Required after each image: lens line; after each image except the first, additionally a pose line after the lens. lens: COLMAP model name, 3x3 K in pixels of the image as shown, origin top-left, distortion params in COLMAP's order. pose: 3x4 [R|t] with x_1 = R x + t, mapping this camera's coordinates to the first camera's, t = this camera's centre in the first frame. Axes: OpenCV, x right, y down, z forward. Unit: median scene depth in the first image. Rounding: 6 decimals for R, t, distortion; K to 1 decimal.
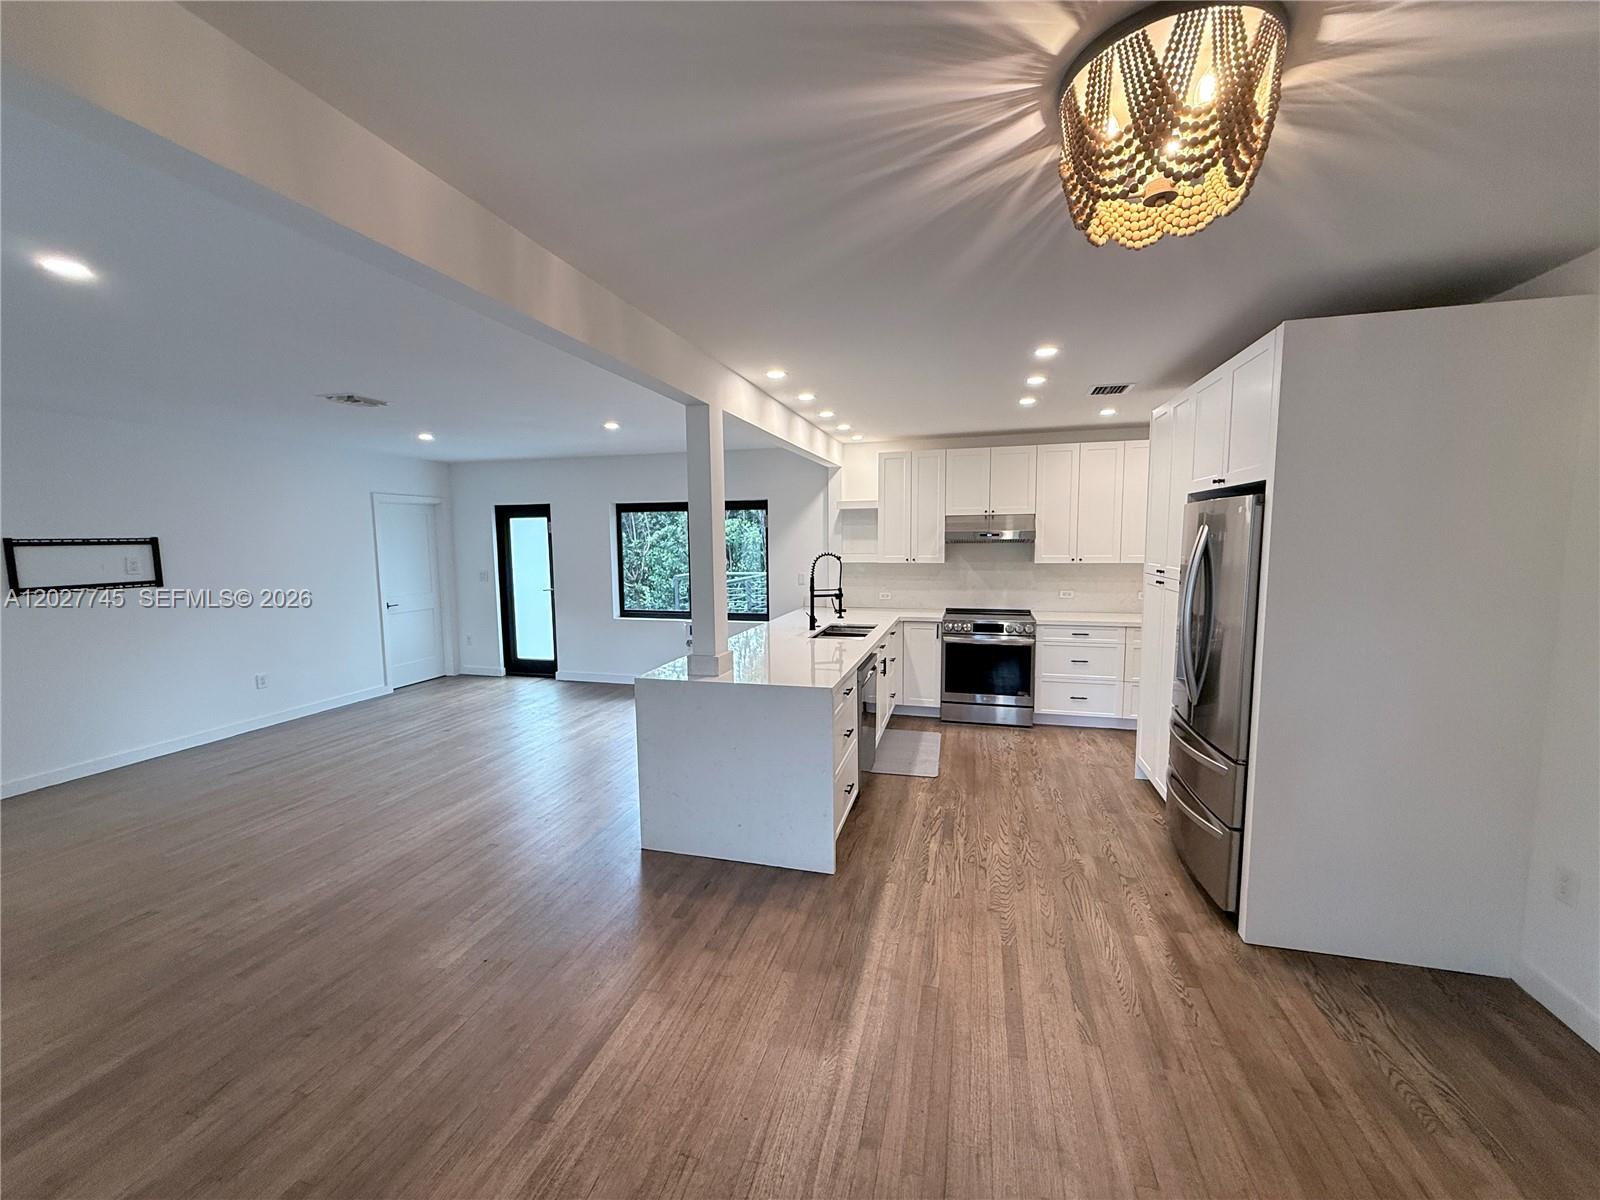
lens RADIAL K [[637.6, 0, 800.6], [0, 637.6, 601.3], [0, 0, 1]] dist [0.000058, 0.000026]
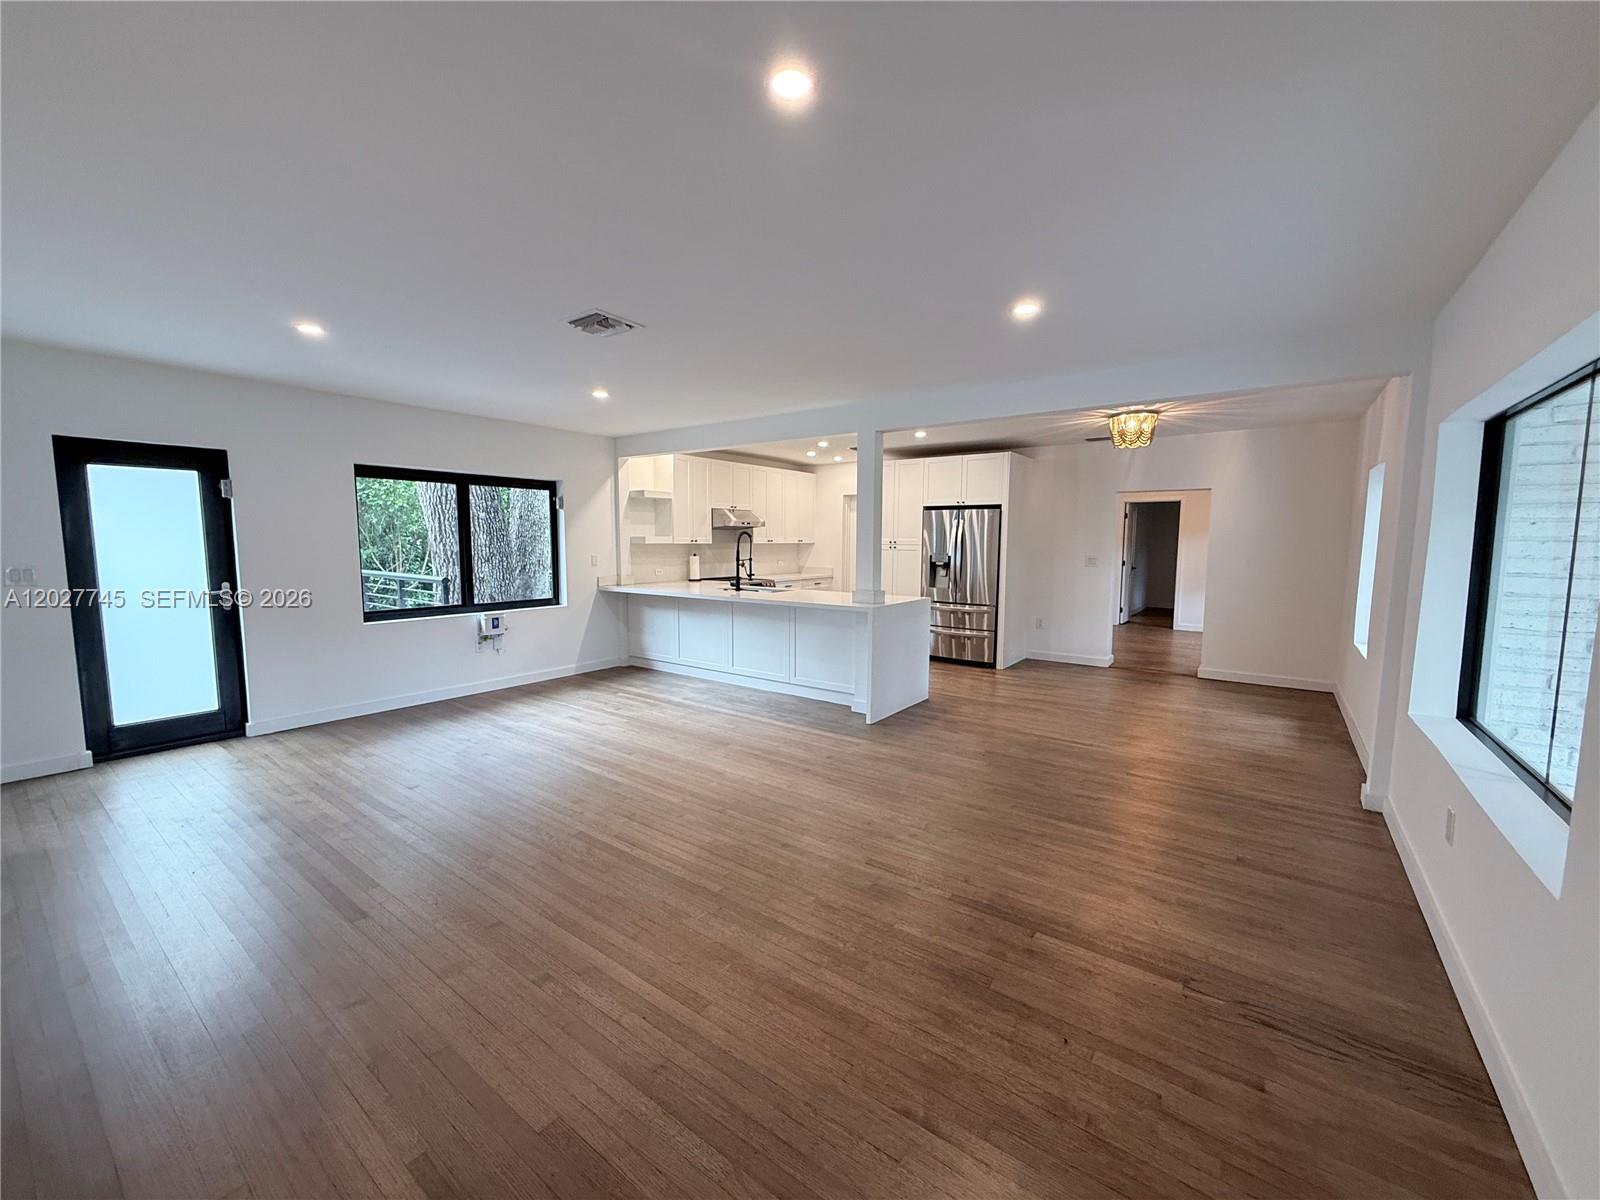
lens RADIAL K [[637.6, 0, 802.1], [0, 637.6, 595.3], [0, 0, 1]] dist [0.000058, 0.000026]
pose [[0.357888, -0.070563, 0.931095, -1.179367], [0.085993, 0.995394, 0.042382, 0.009290], [-0.929797, 0.064899, 0.362307, 0.421562]]
